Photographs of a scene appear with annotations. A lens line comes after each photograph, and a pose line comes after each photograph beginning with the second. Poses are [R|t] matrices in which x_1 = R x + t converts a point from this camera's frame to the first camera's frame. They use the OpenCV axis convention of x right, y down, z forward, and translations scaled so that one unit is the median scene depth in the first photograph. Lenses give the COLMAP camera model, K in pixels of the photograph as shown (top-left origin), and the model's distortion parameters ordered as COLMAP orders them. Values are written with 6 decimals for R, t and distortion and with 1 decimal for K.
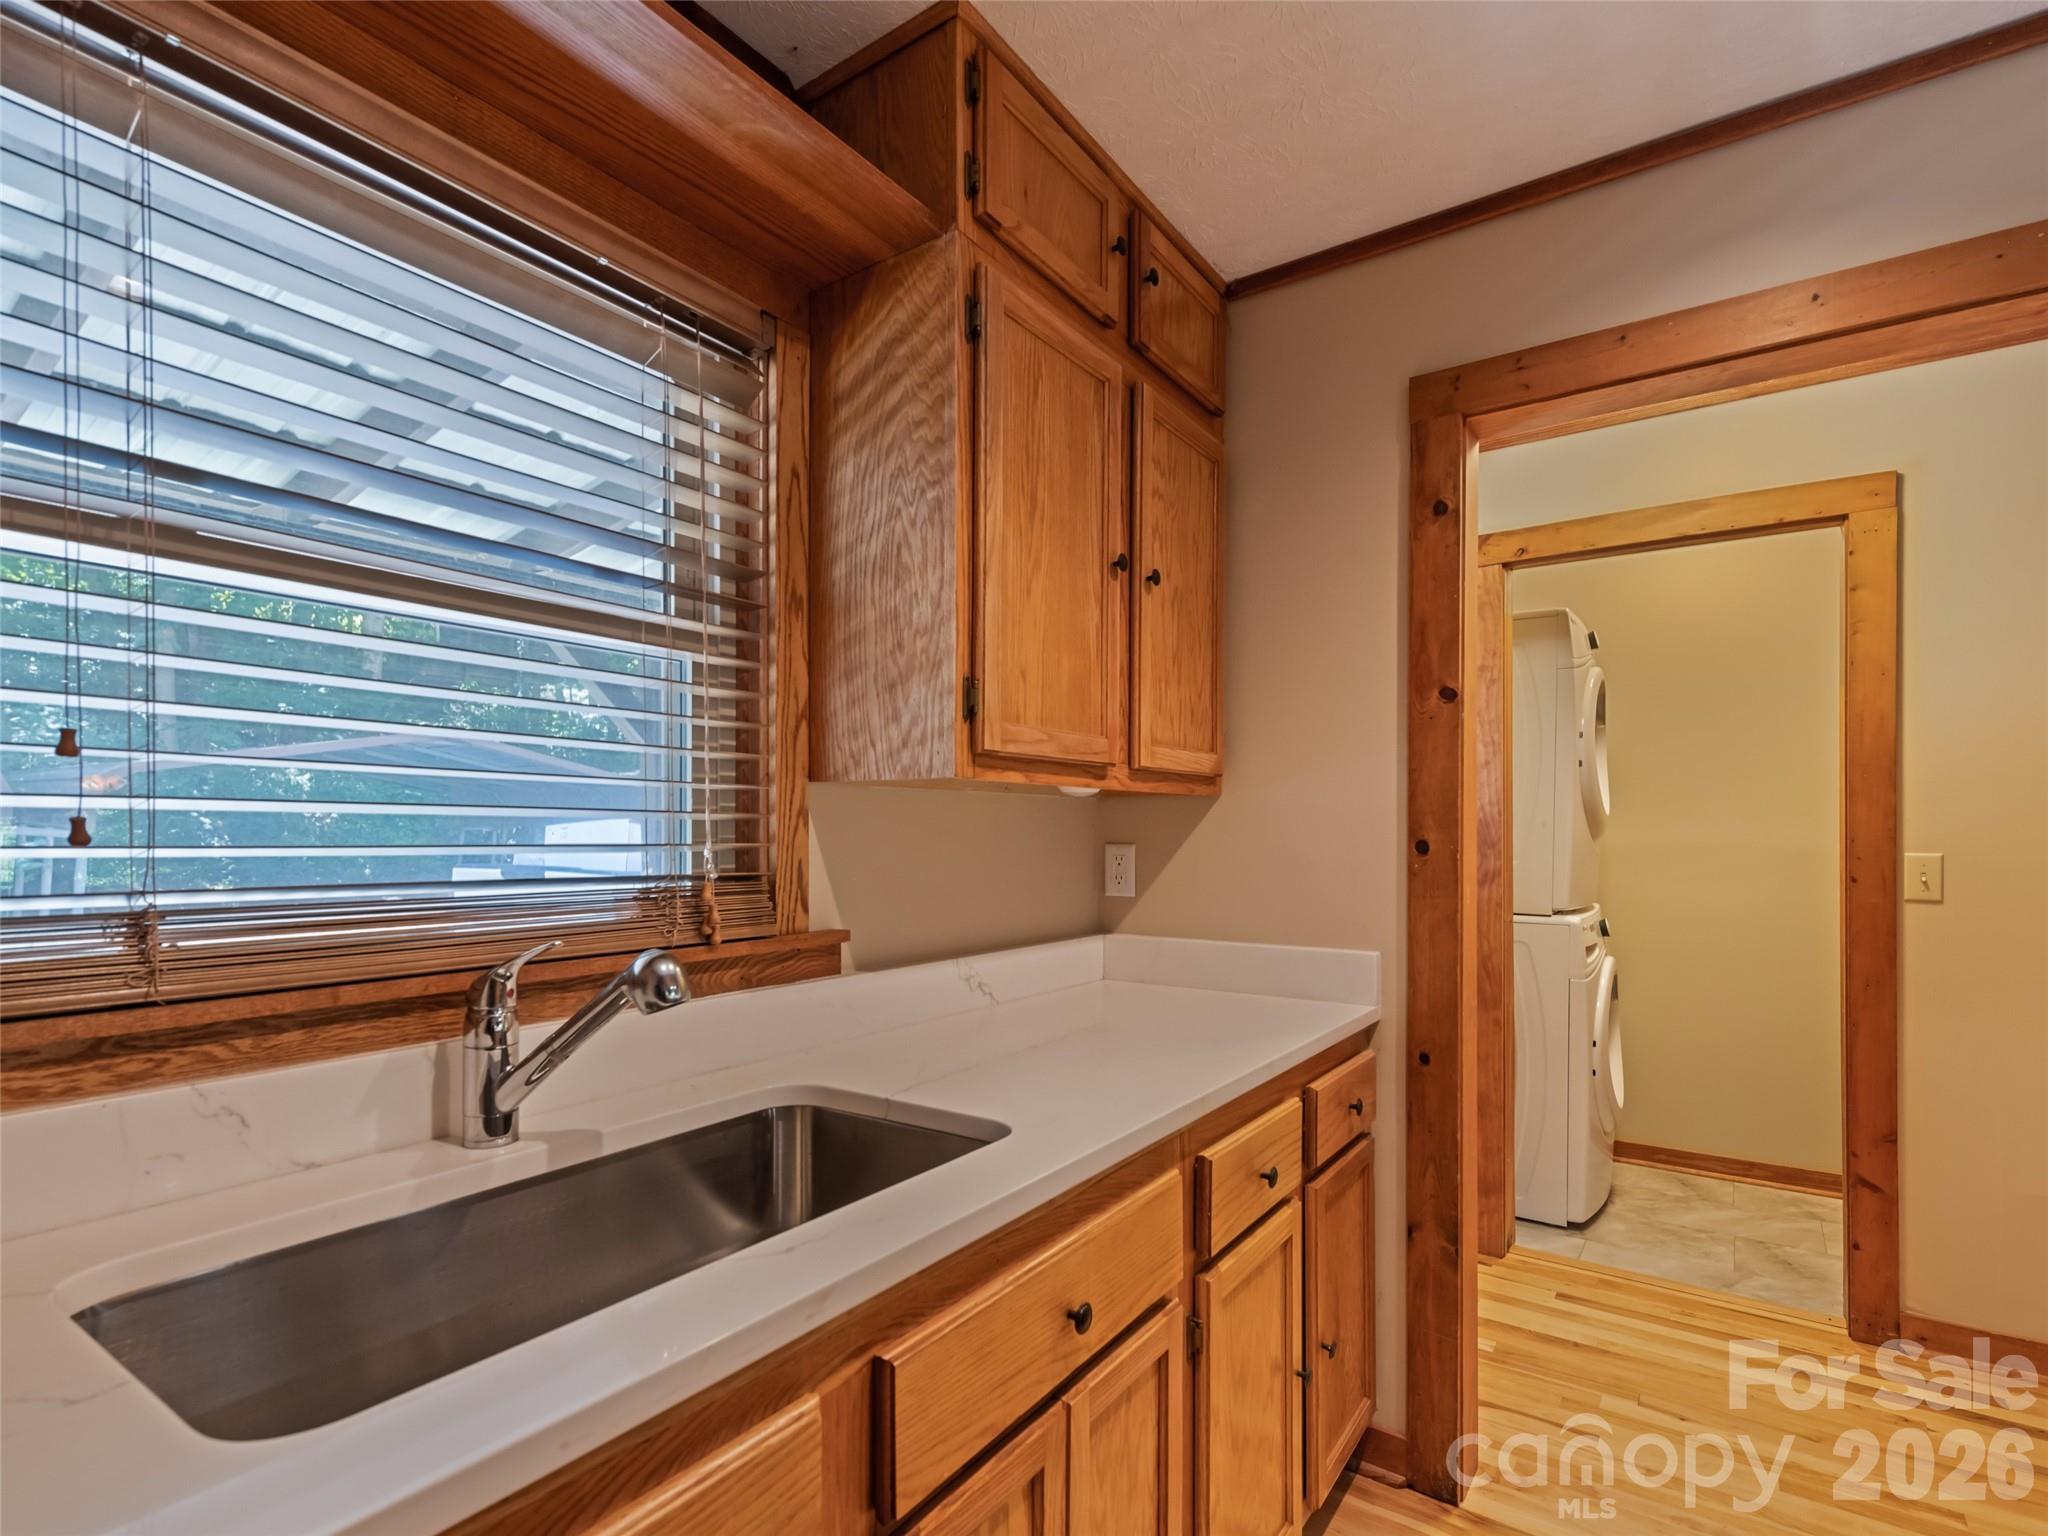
lens RADIAL K [[1025.8, 0, 1049.5], [0, 1025.8, 823.5], [0, 0, 1]] dist [0.003061, -0.001729]
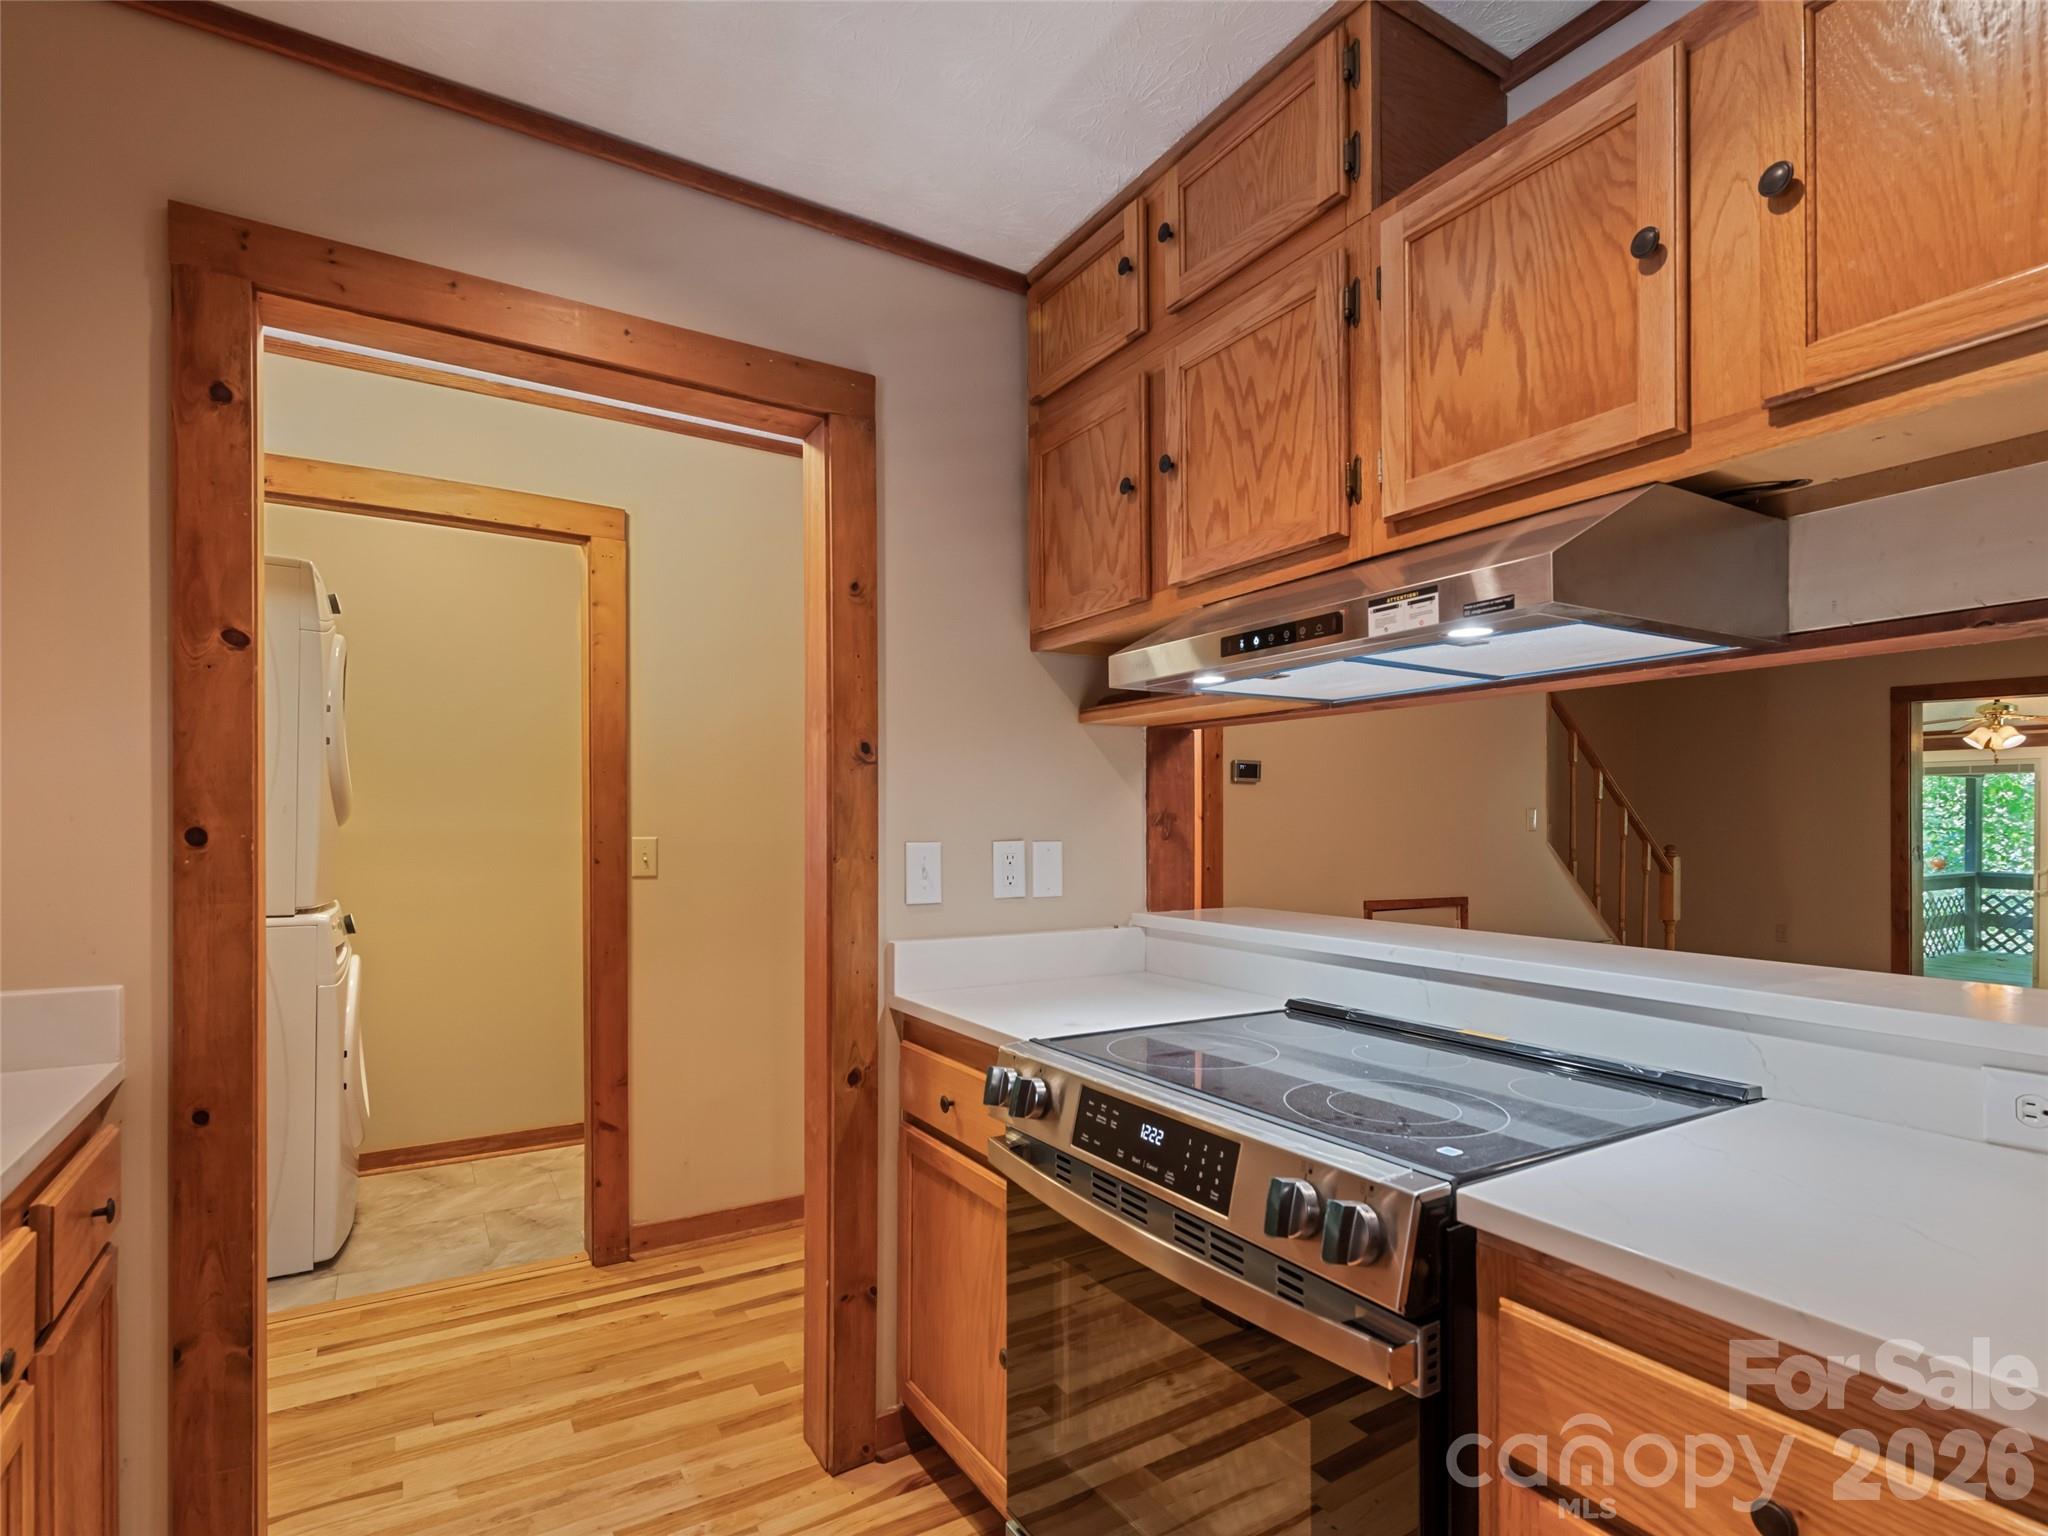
lens RADIAL K [[1025.8, 0, 1049.5], [0, 1025.8, 823.5], [0, 0, 1]] dist [0.003061, -0.001729]
pose [[0.399403, -0.000658, 0.916775, -0.057903], [-0.010455, 0.999931, 0.005273, 0.002216], [-0.916716, -0.011691, 0.399369, 0.097848]]
